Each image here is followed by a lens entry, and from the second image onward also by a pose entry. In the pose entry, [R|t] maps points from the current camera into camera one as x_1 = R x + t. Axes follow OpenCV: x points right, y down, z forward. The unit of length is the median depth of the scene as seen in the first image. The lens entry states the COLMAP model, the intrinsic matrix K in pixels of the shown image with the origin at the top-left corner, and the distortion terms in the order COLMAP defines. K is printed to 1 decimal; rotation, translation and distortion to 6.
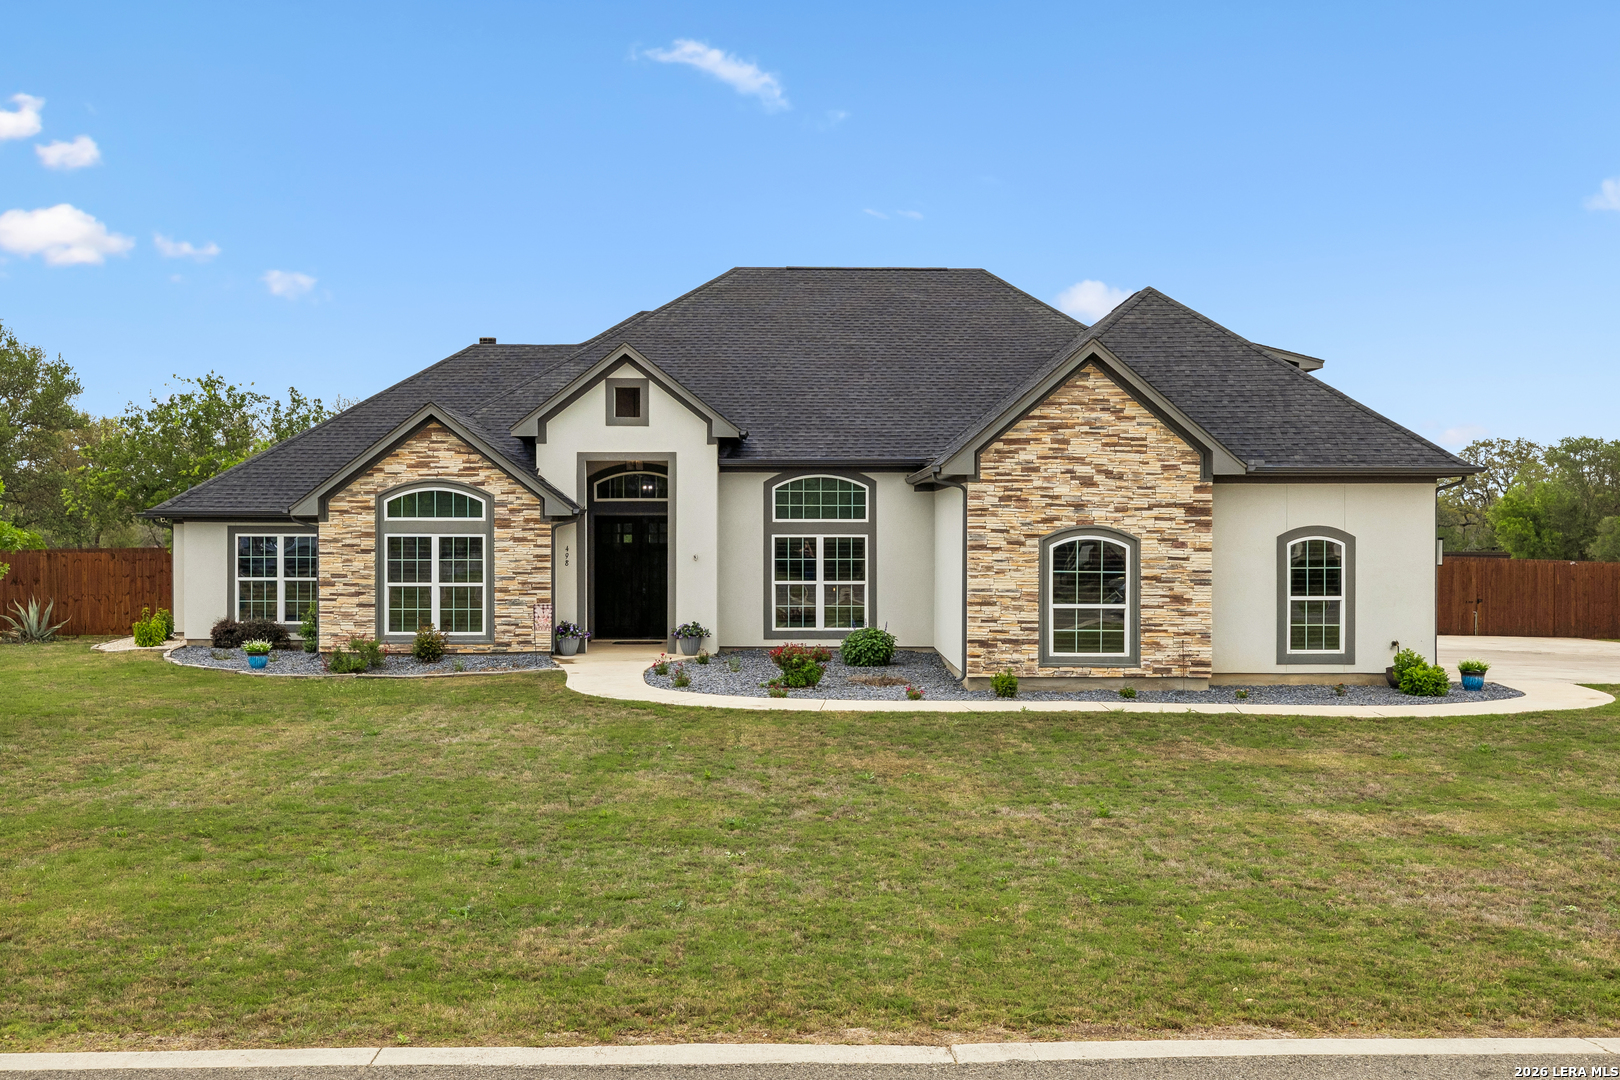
lens RADIAL K [[1608.8, 0, 809.2], [0, 1608.8, 538.7], [0, 0, 1]] dist [0.013633, 0.000000]
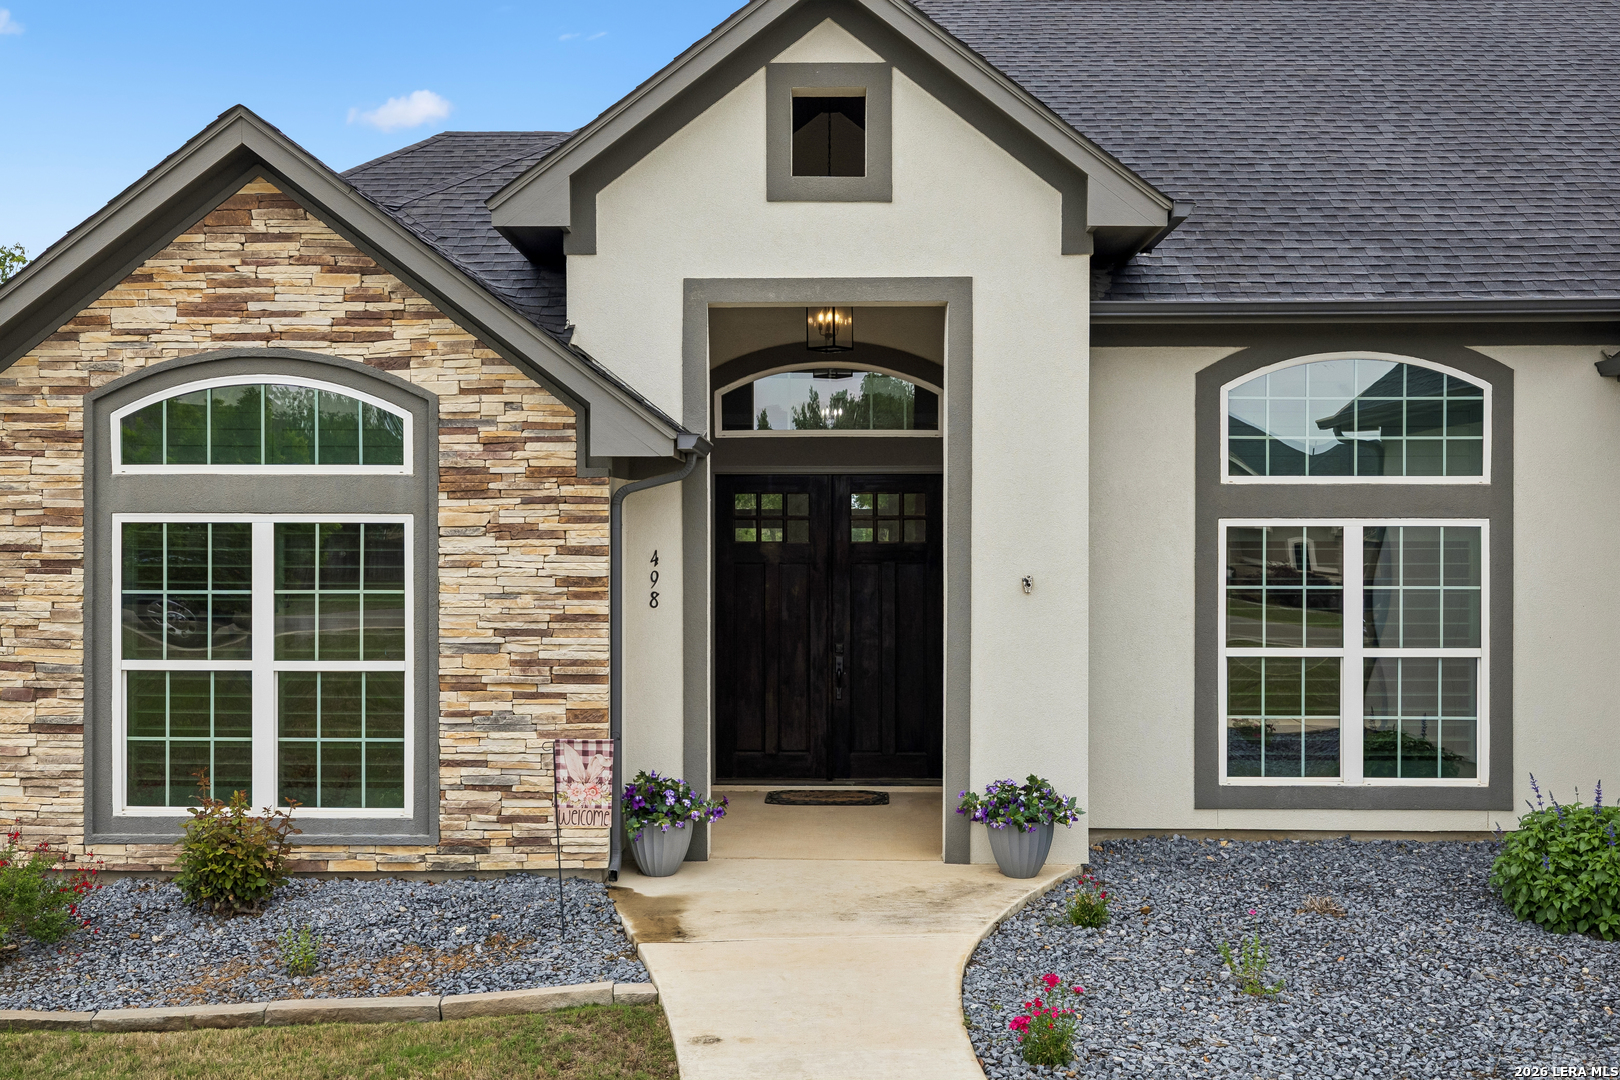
lens RADIAL K [[1608.8, 0, 805.5], [0, 1608.8, 539.5], [0, 0, 1]] dist [0.013633, 0.000000]
pose [[0.999496, 0.000523, -0.031748, -0.109309], [-0.000551, 0.999999, -0.000896, 0.002523], [0.031747, 0.000913, 0.999496, 0.669095]]
